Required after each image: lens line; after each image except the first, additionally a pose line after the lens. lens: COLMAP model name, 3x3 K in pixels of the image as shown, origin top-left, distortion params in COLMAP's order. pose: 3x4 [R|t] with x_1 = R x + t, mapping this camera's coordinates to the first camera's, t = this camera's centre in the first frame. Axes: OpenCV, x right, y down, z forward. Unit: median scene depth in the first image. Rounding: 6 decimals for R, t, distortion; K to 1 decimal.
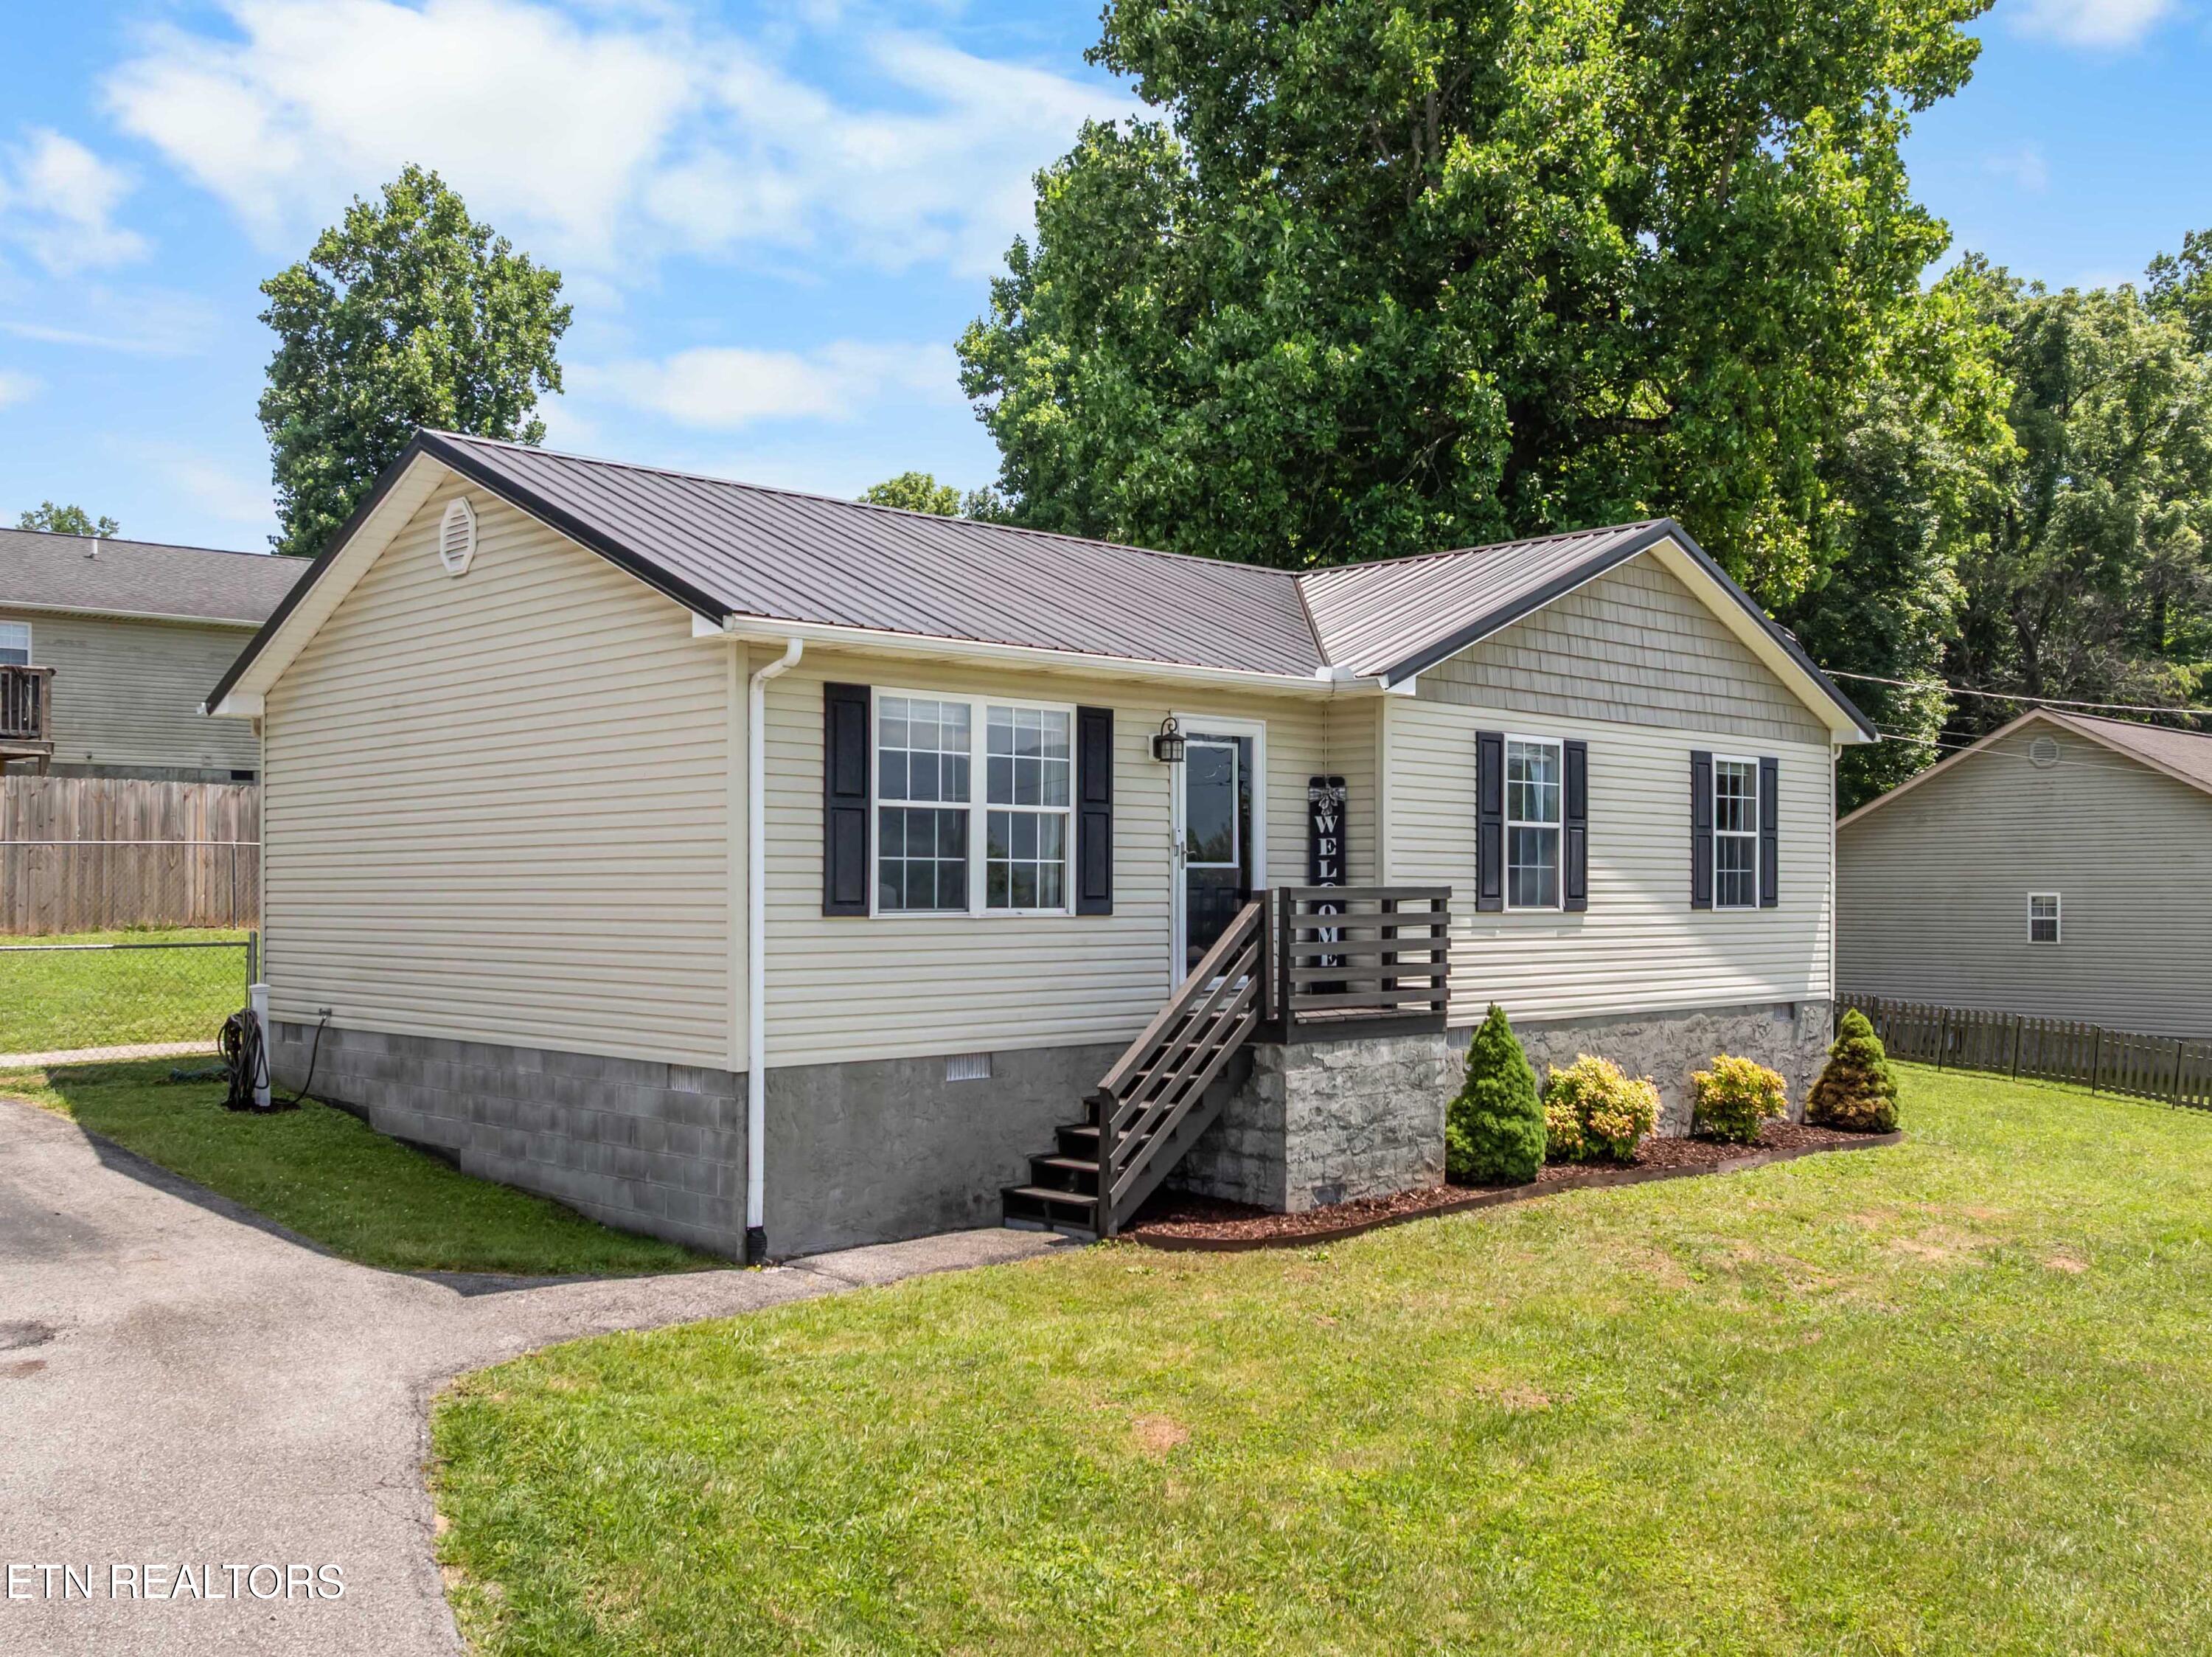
lens RADIAL K [[1985.8, 0, 1198.2], [0, 1985.8, 842.3], [0, 0, 1]] dist [-0.036936, -0.019671]
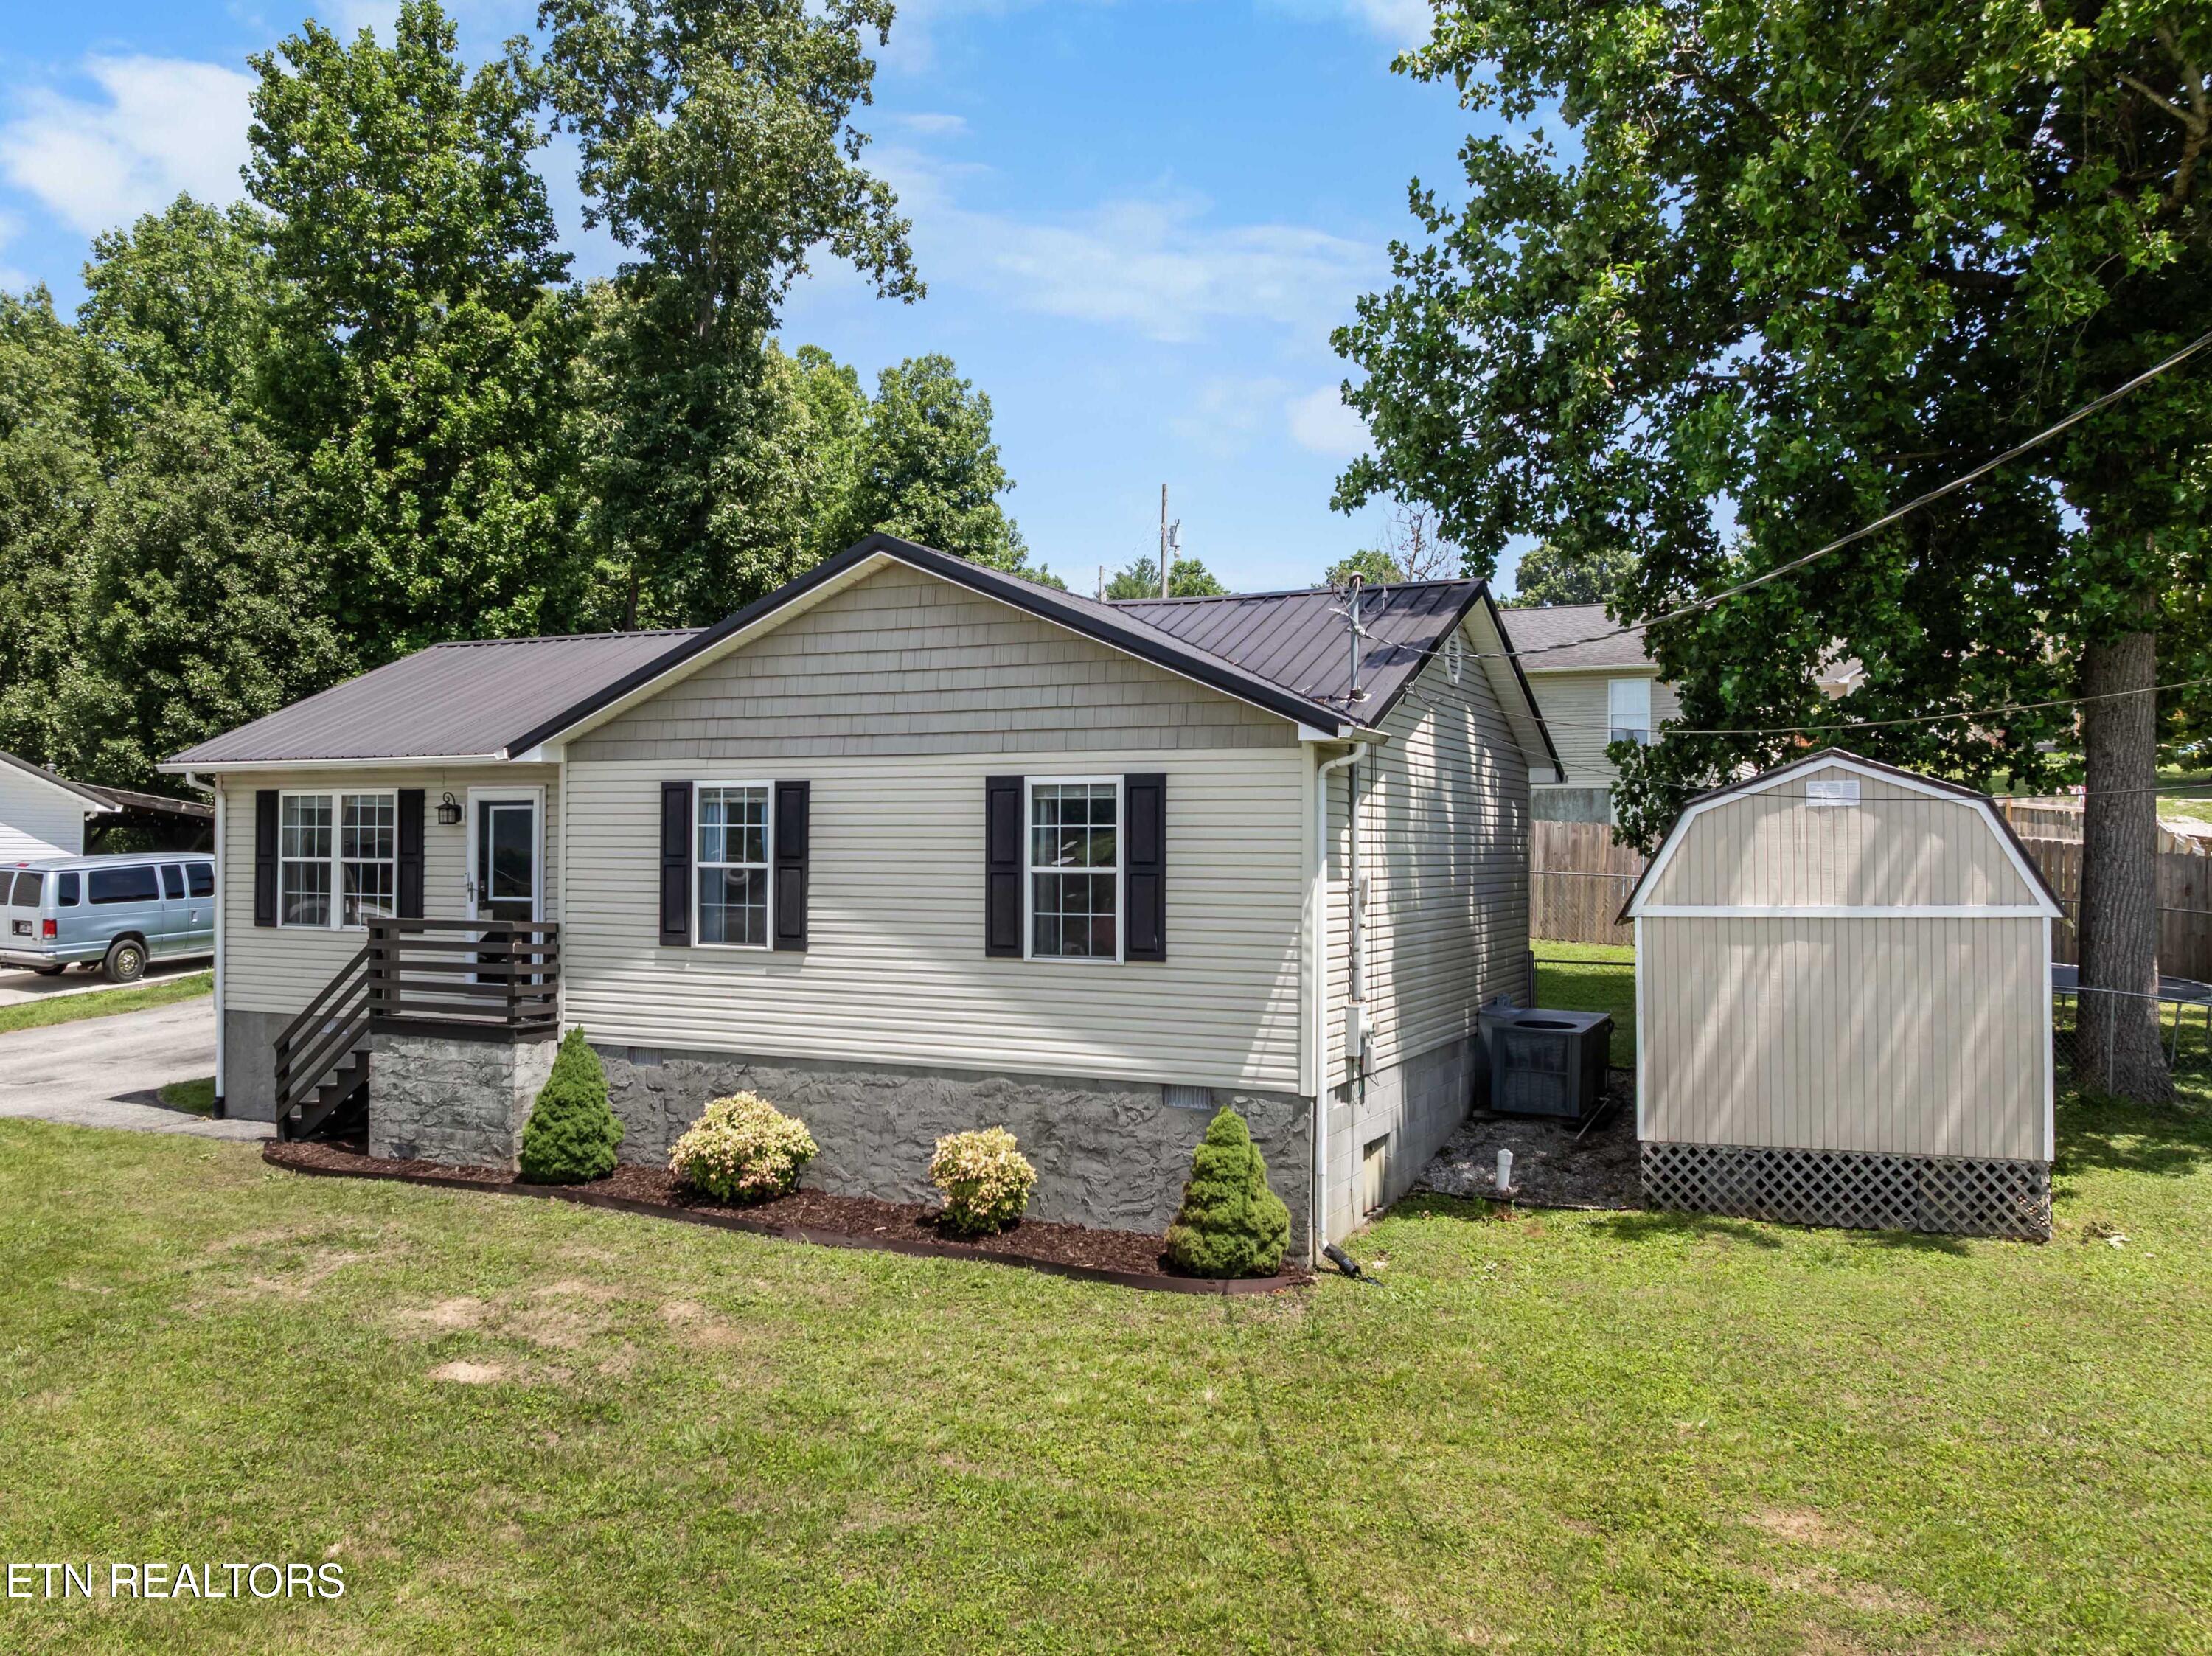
lens RADIAL K [[1751.2, 0, 1106.0], [0, 1751.2, 828.0], [0, 0, 1]] dist [-0.024131, -0.010123]
pose [[0.347770, -0.015641, -0.937449, 1.084859], [0.013531, 0.999840, -0.011662, -0.014890], [0.937482, -0.008629, 0.347927, 0.851327]]
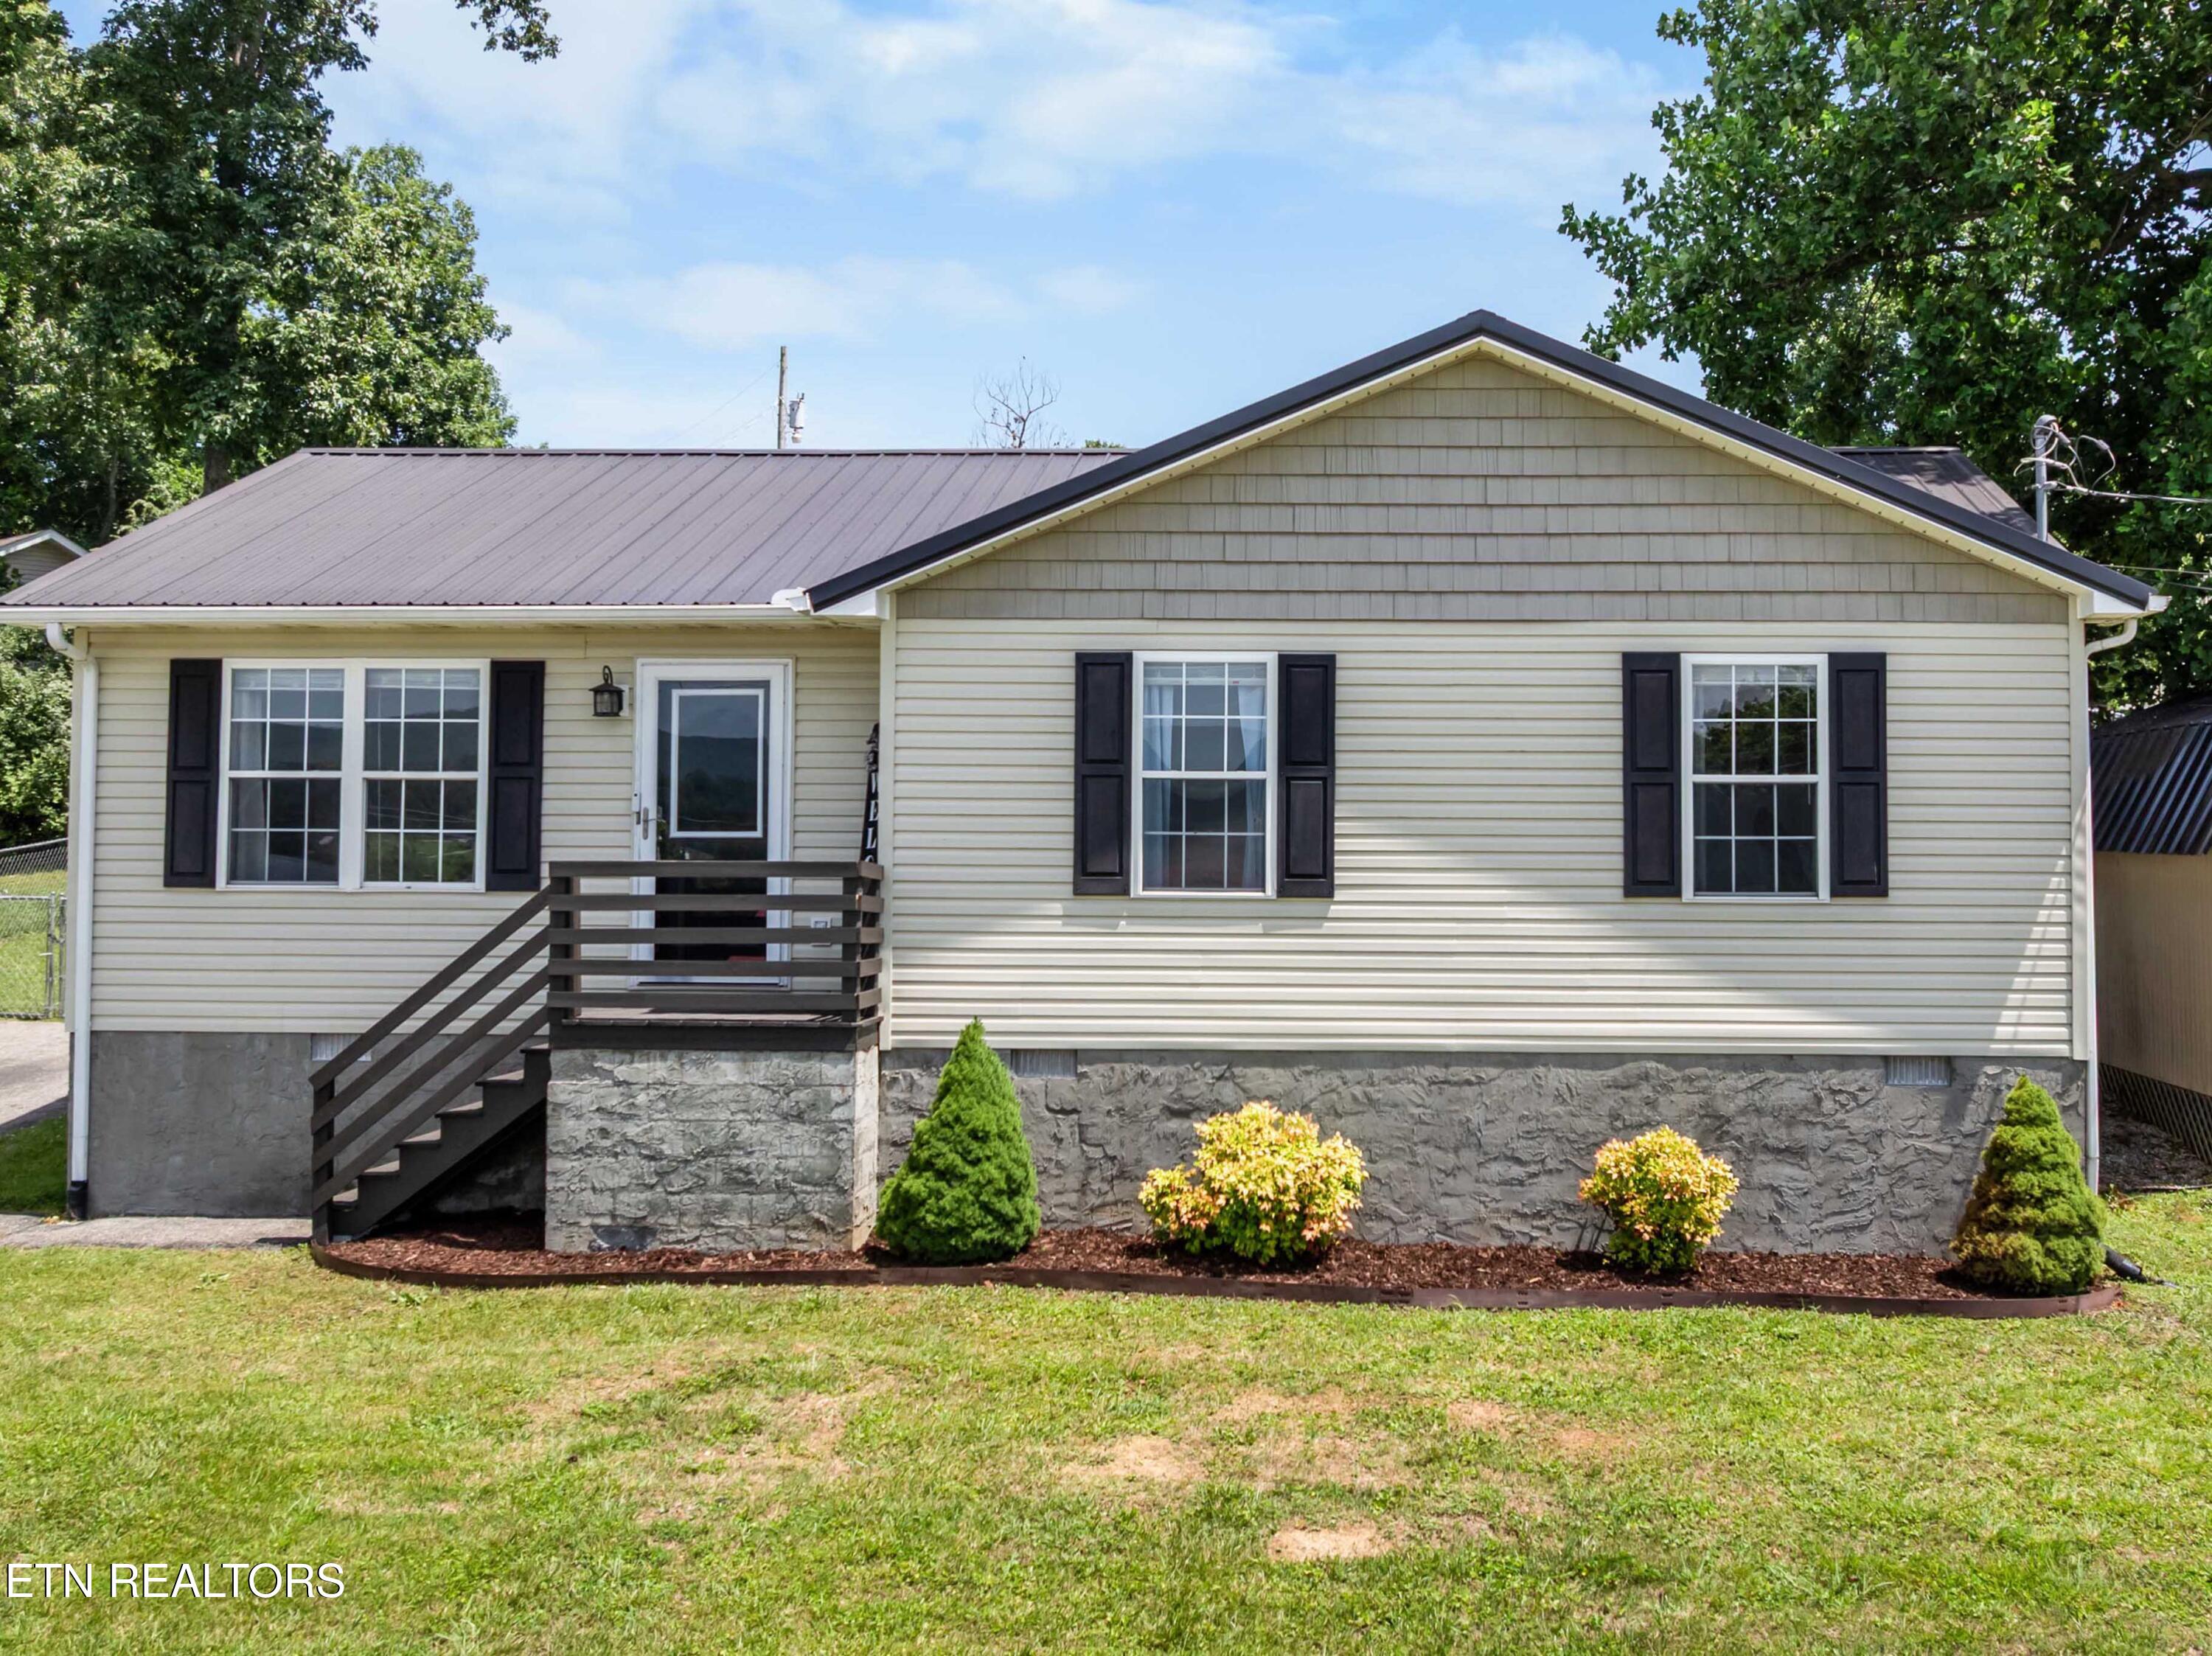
lens RADIAL K [[2123.1, 0, 1399.1], [0, 2123.1, 746.8], [0, 0, 1]] dist [-0.021600, -0.022436]
pose [[0.701418, -0.034591, -0.711910, 0.753859], [0.013632, 0.999290, -0.035123, 0.008562], [0.712620, 0.014931, 0.701392, 0.504324]]
